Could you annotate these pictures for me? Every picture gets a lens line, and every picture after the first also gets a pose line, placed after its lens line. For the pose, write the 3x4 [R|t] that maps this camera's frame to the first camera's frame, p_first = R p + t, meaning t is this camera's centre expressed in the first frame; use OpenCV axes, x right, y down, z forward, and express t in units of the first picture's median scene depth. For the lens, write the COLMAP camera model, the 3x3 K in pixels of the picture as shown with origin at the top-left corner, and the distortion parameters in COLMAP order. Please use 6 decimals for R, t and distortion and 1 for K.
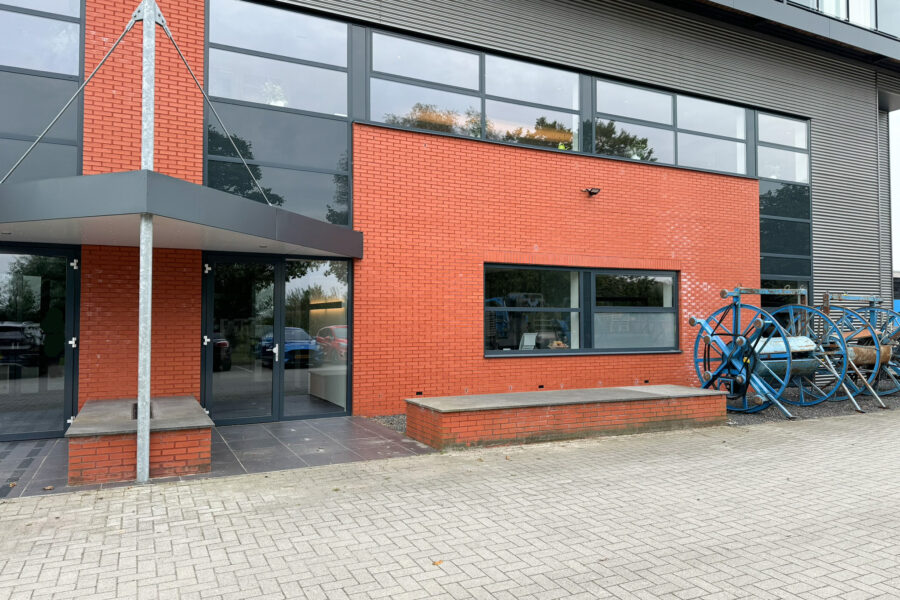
lens RADIAL K [[632.4, 0, 450.6], [0, 632.4, 281.2], [0, 0, 1]] dist [0.063635, -0.001997]
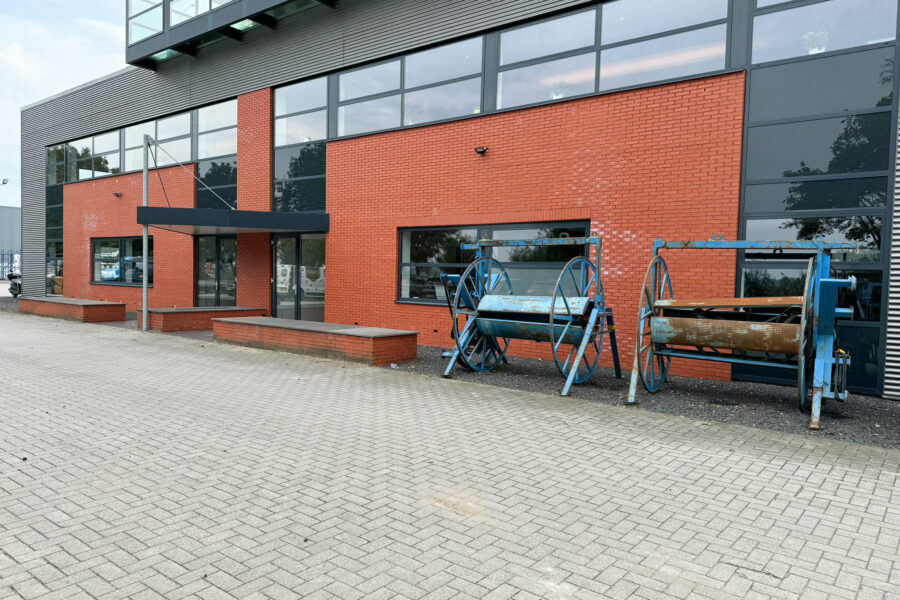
lens RADIAL K [[571.1, 0, 450.0], [0, 571.1, 300.0], [0, 0, 1]] dist [0.040754, -0.001631]
pose [[0.471786, 0.046856, -0.880467, 1.125138], [0.027994, 0.997288, 0.068072, 0.040153], [0.881269, -0.056763, 0.469194, 0.547303]]
